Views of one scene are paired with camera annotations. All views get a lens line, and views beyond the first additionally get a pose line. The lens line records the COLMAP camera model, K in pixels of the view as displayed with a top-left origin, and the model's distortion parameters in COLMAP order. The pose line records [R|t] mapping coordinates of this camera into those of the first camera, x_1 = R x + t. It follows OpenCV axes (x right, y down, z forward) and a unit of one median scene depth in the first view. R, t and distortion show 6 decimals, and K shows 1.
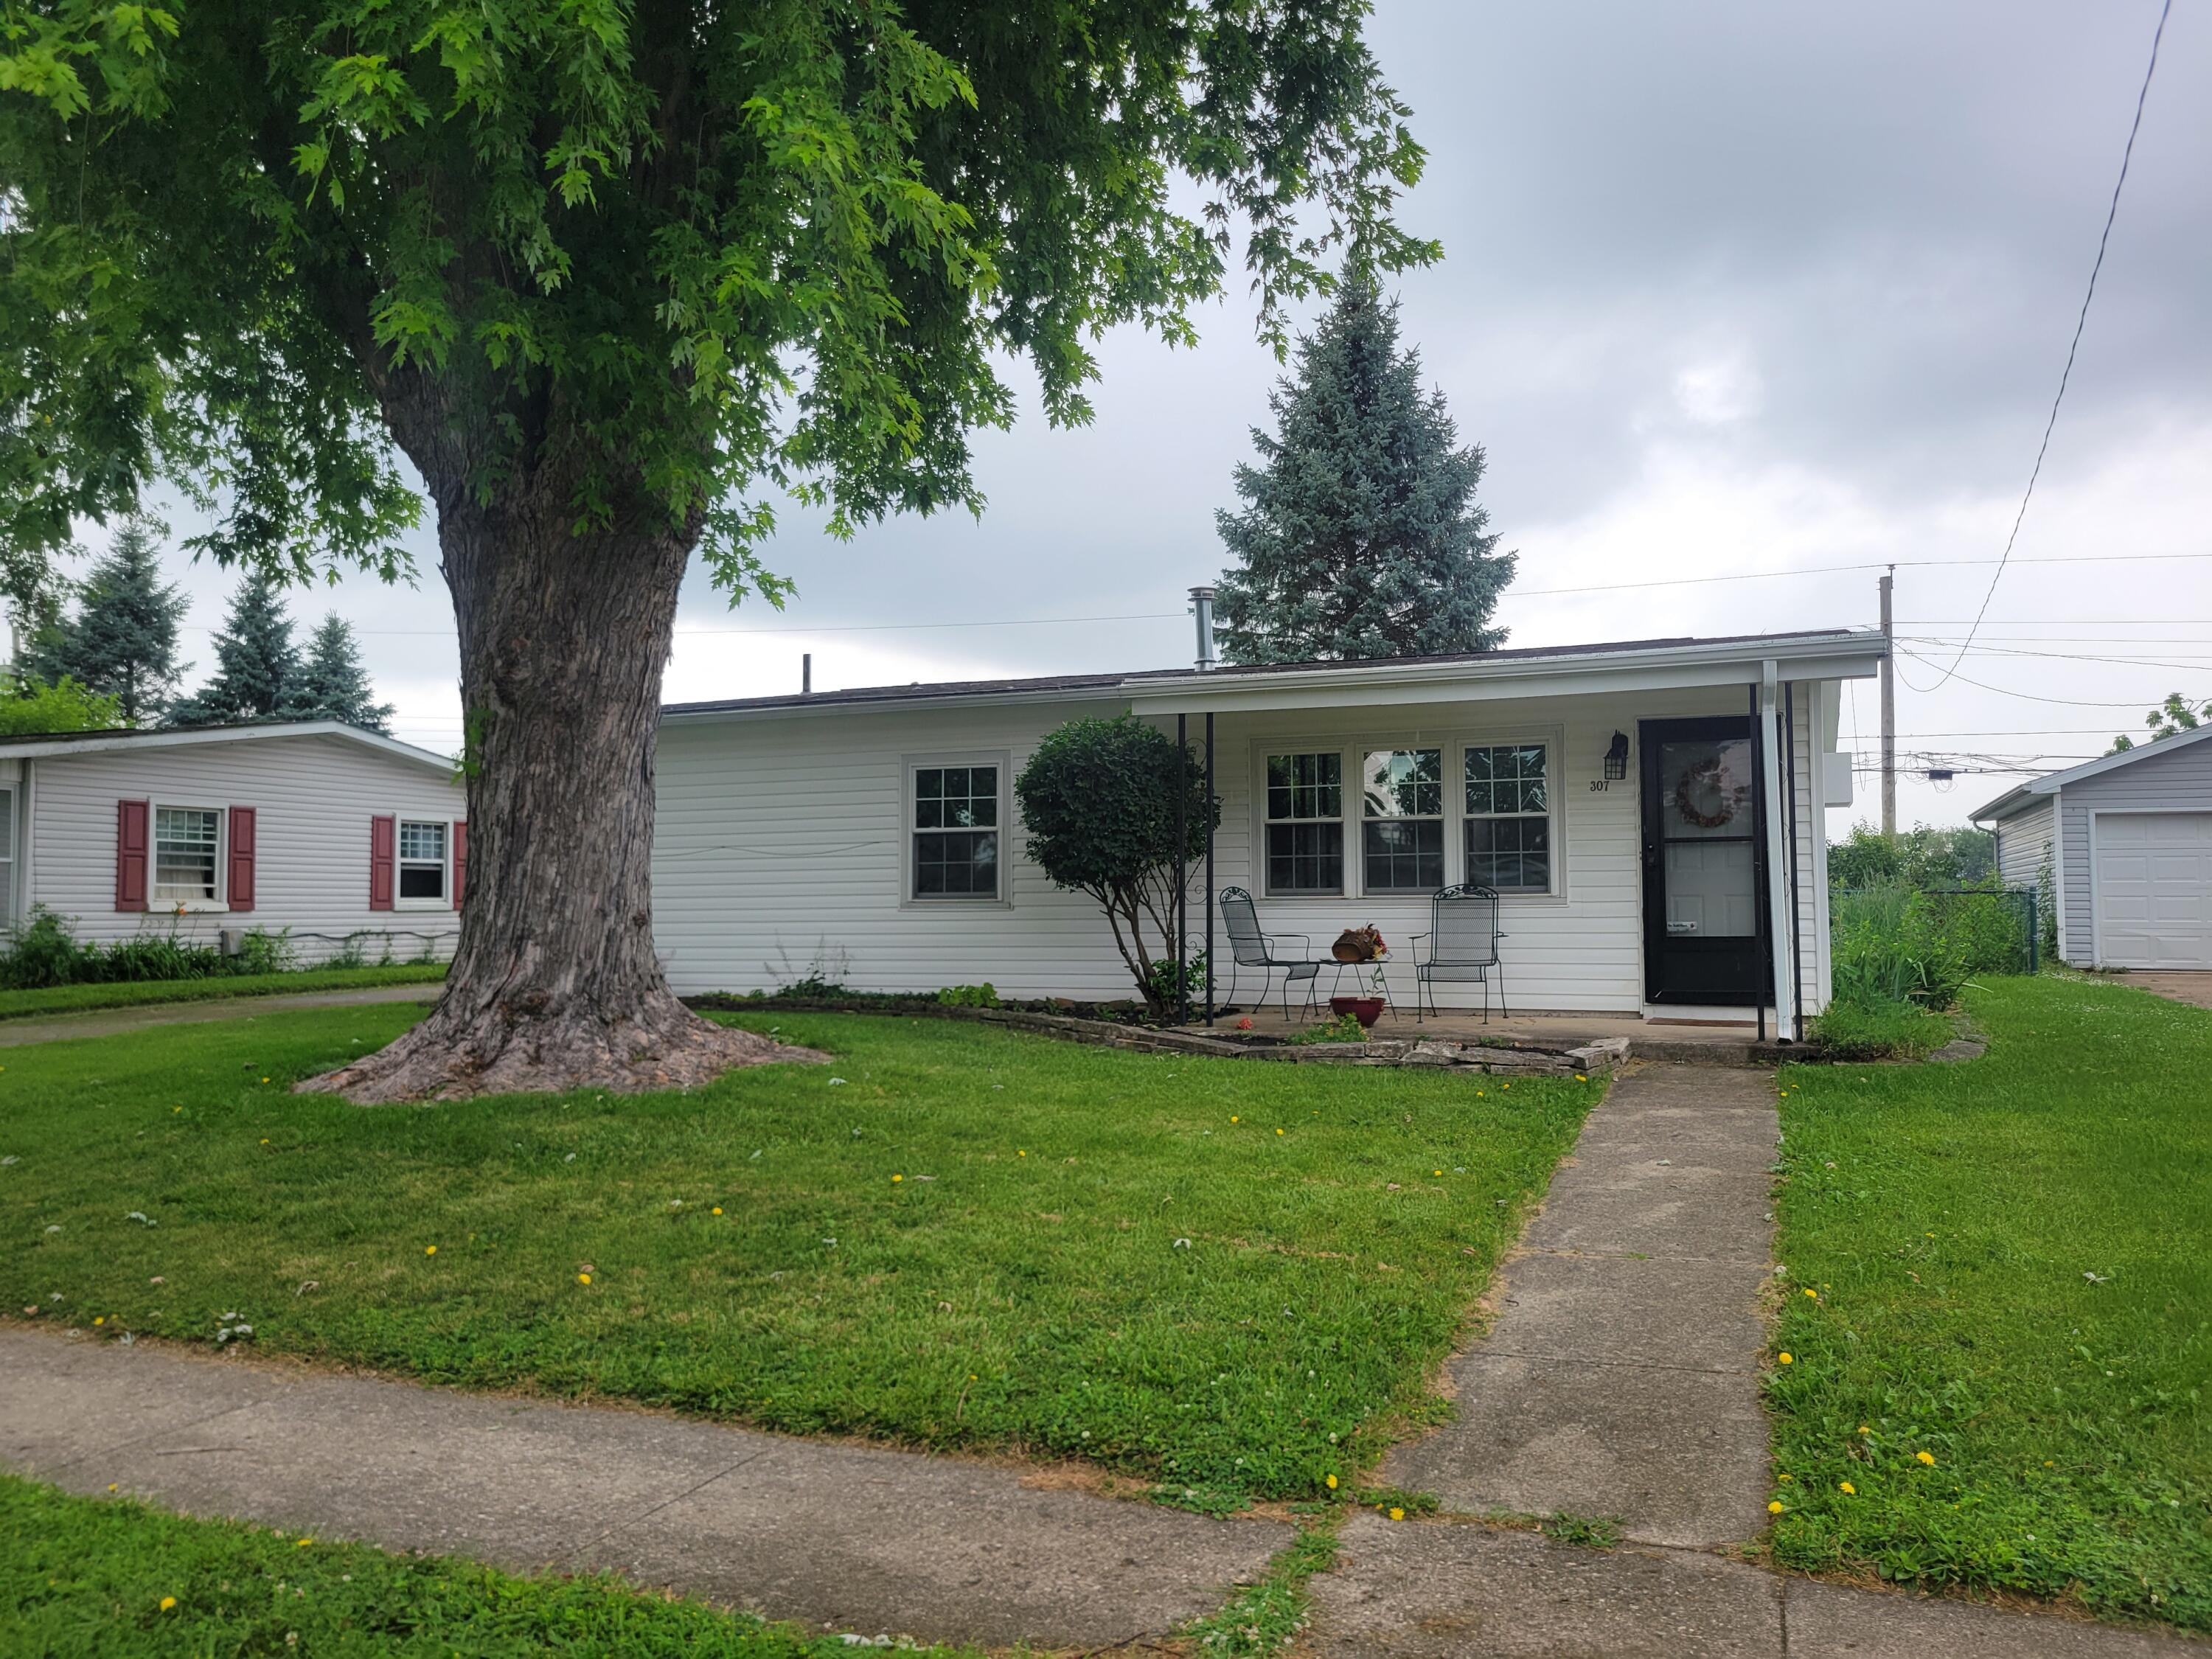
lens RADIAL K [[1677.0, 0, 1106.0], [0, 1677.0, 829.5], [0, 0, 1]] dist [0.006686, 0.142279]
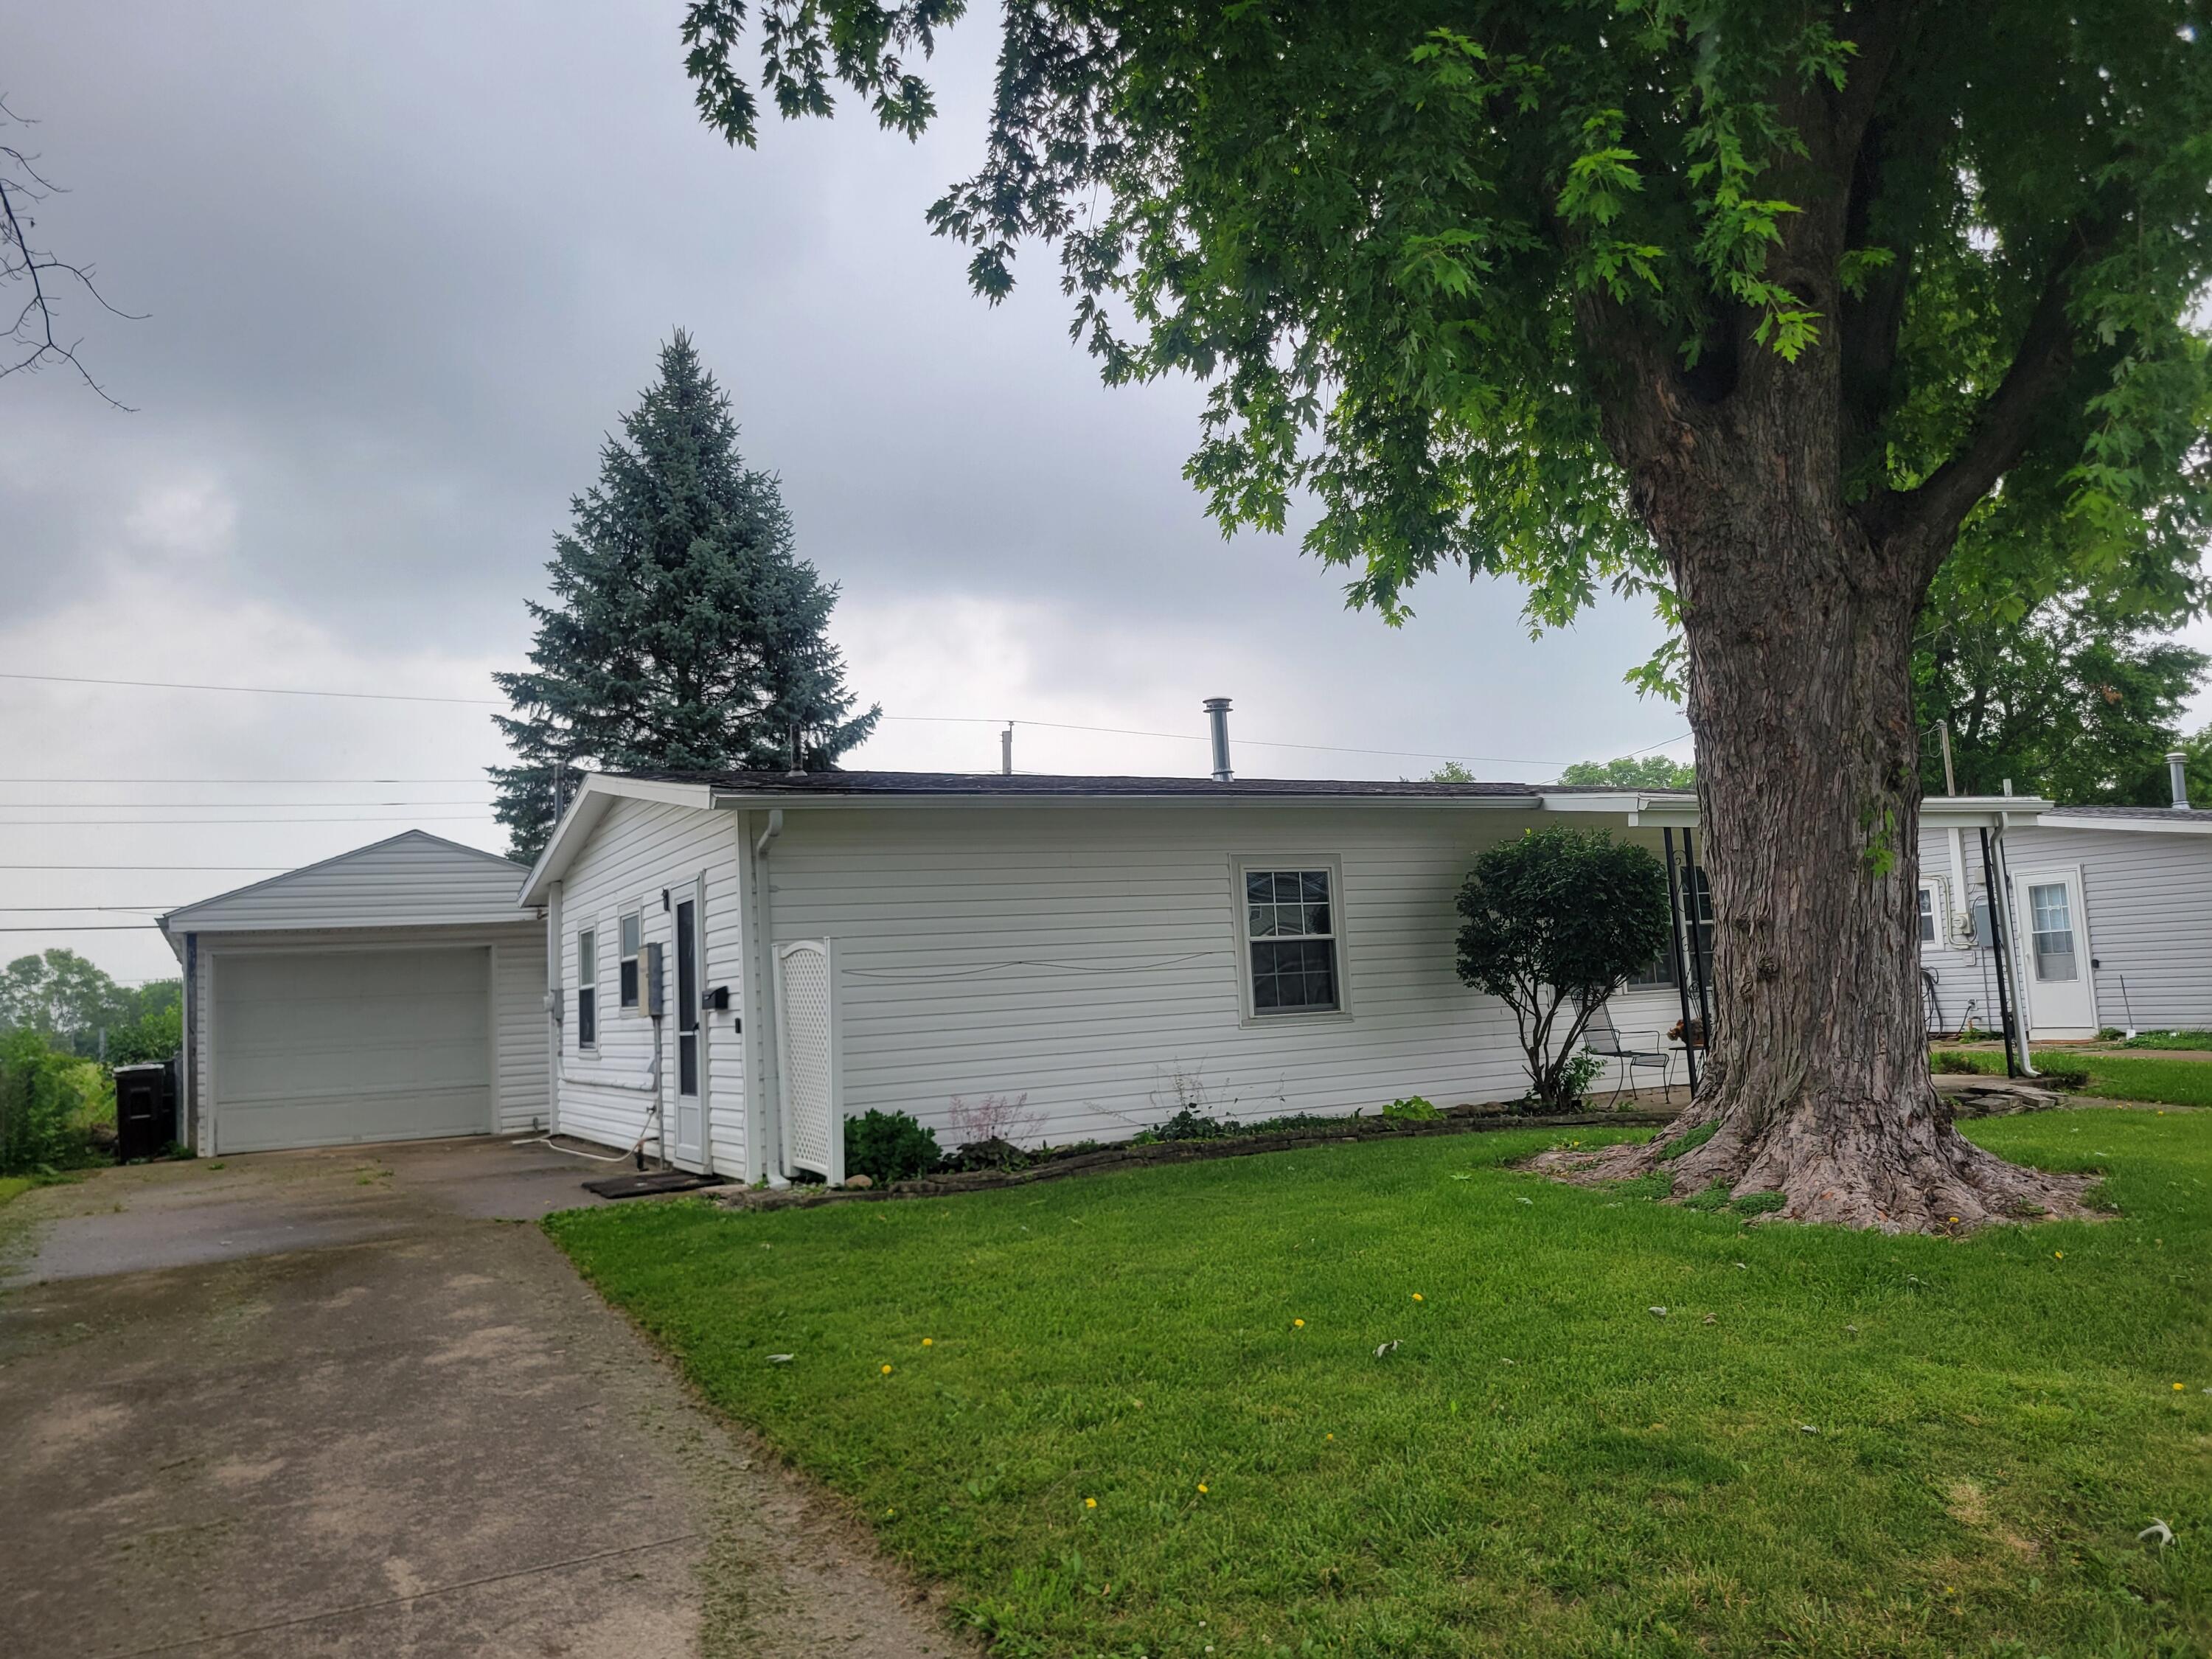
lens RADIAL K [[1677.0, 0, 1106.0], [0, 1677.0, 829.5], [0, 0, 1]] dist [0.006686, 0.142279]
pose [[0.631014, 0.047075, 0.774342, -1.158477], [0.014108, 0.997296, -0.072126, 0.007682], [-0.775643, 0.056437, 0.628644, 0.647782]]
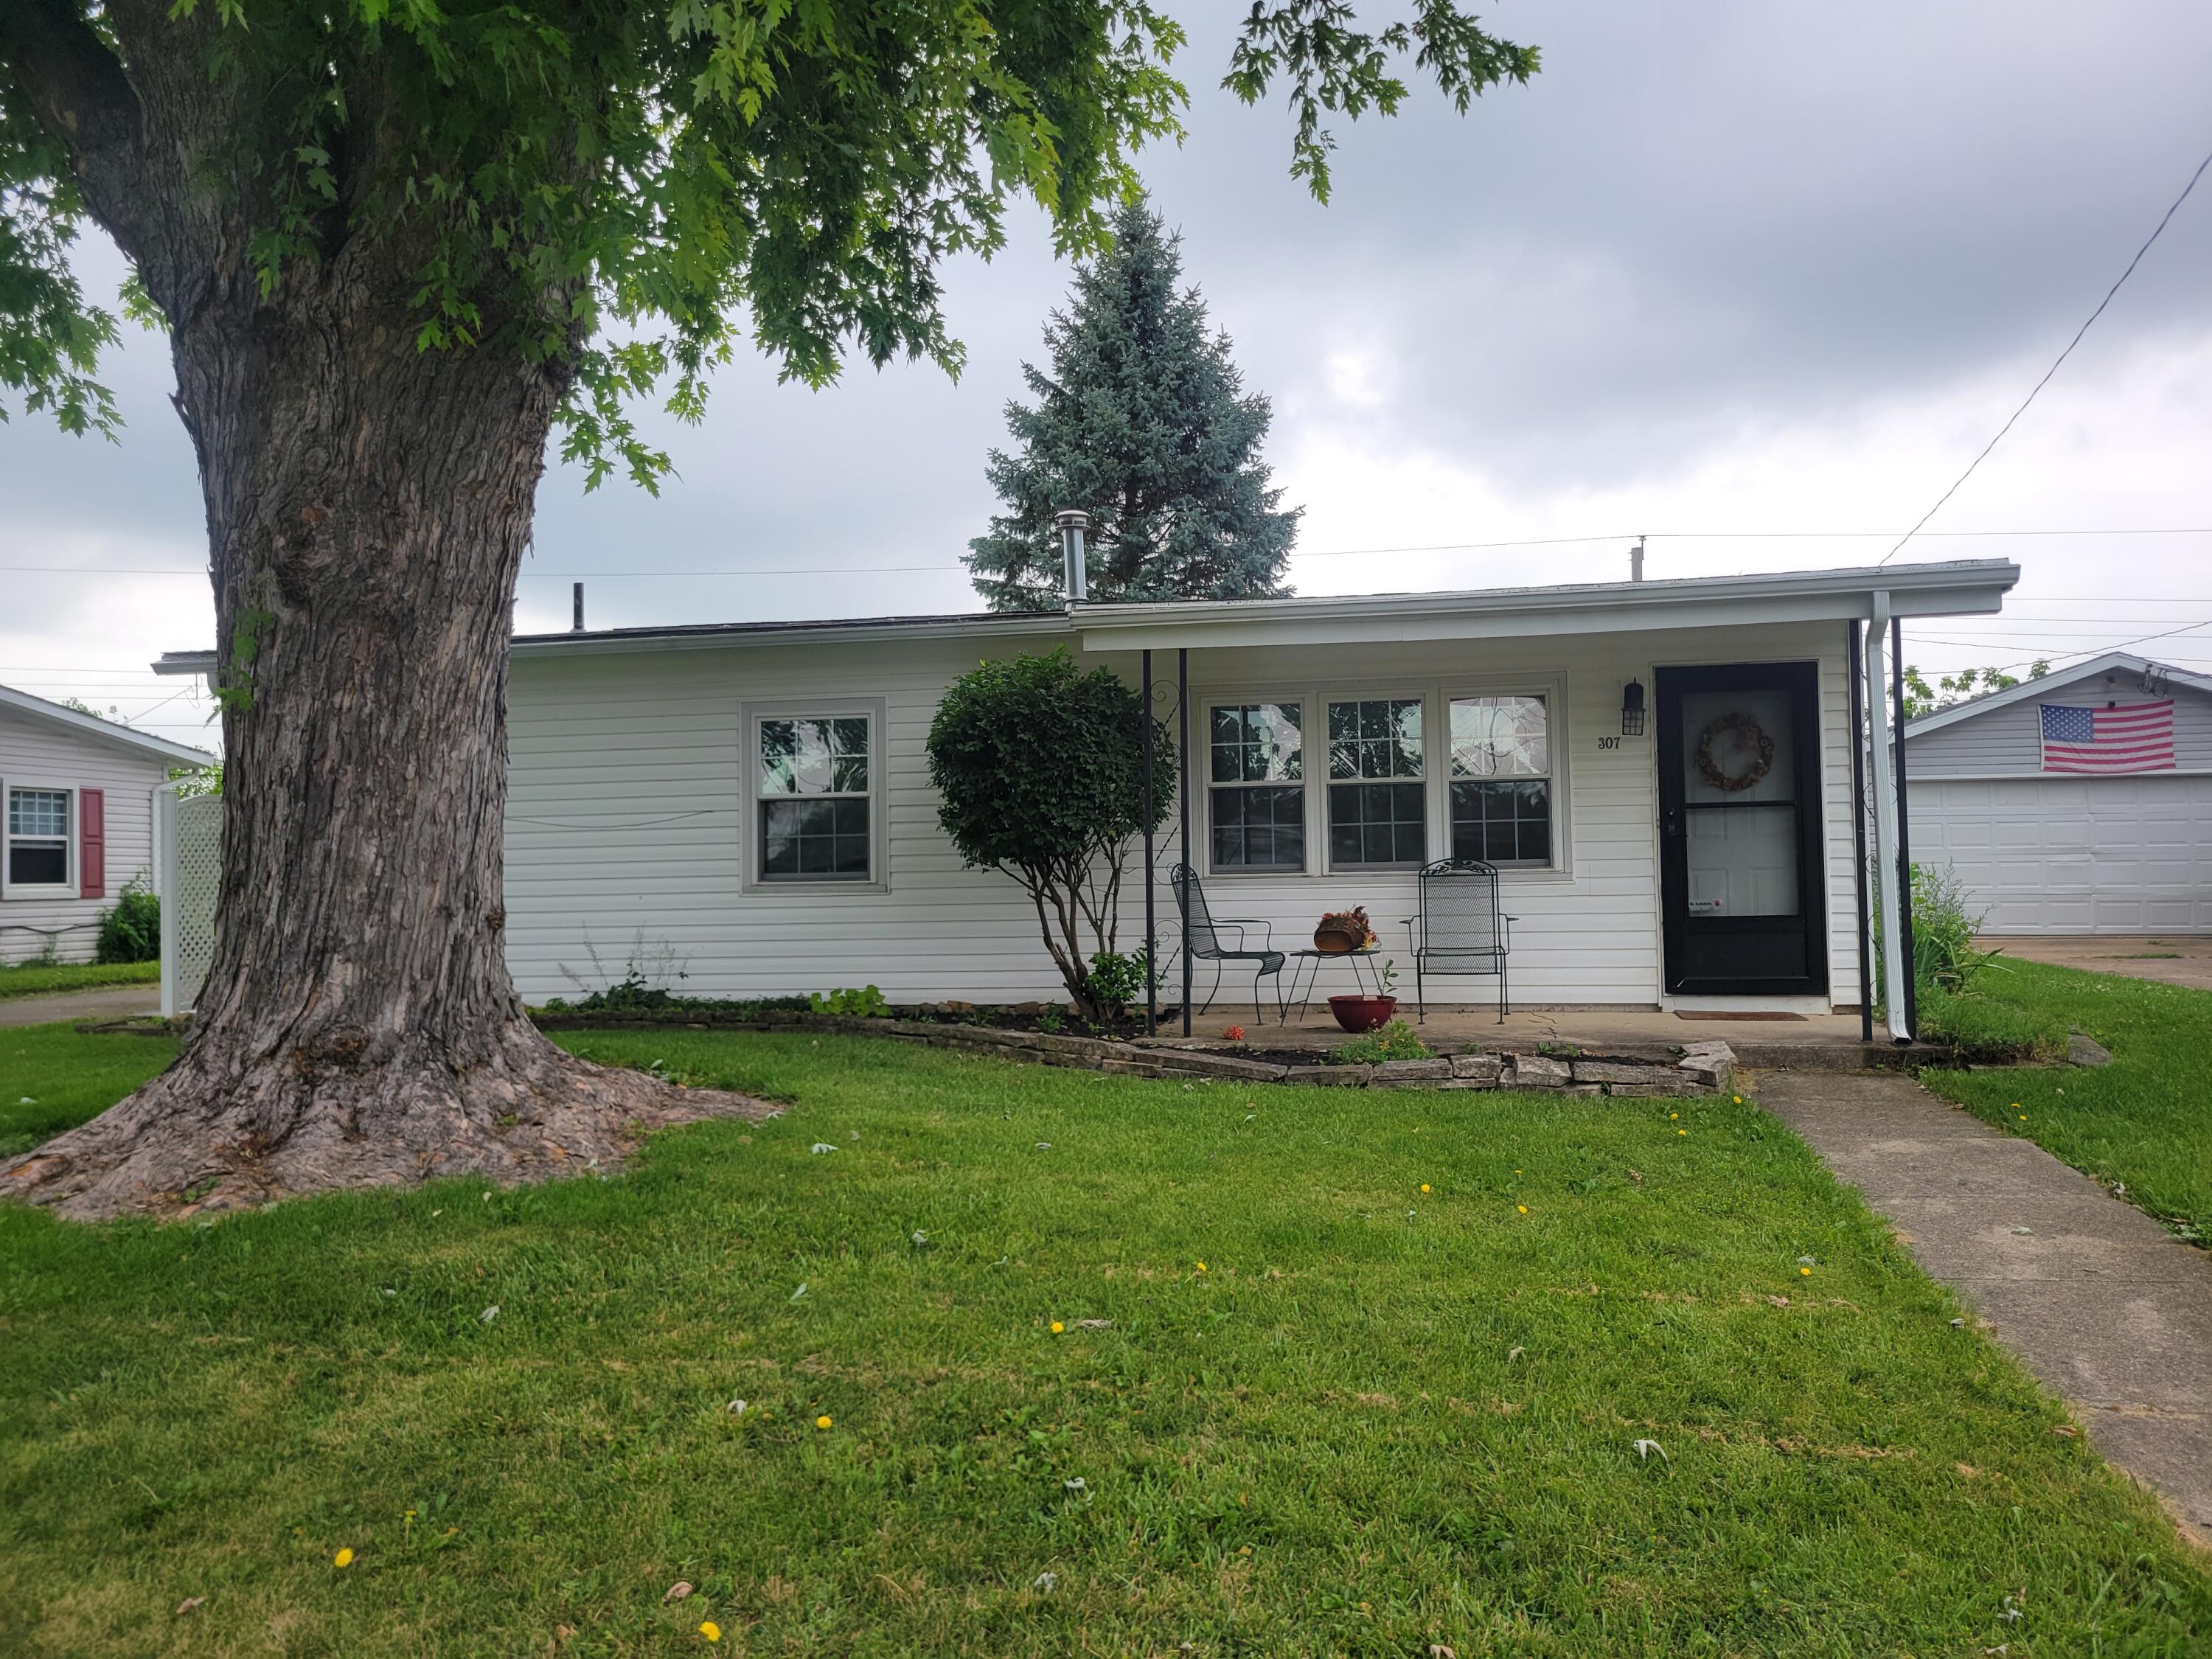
lens RADIAL K [[1666.5, 0, 1100.6], [0, 1666.5, 826.2], [0, 0, 1]] dist [0.037673, -0.007705]
pose [[0.980201, -0.004371, 0.197955, -0.150037], [0.001462, 0.999889, 0.014840, 0.004216], [-0.197998, -0.014256, 0.980099, 0.239357]]
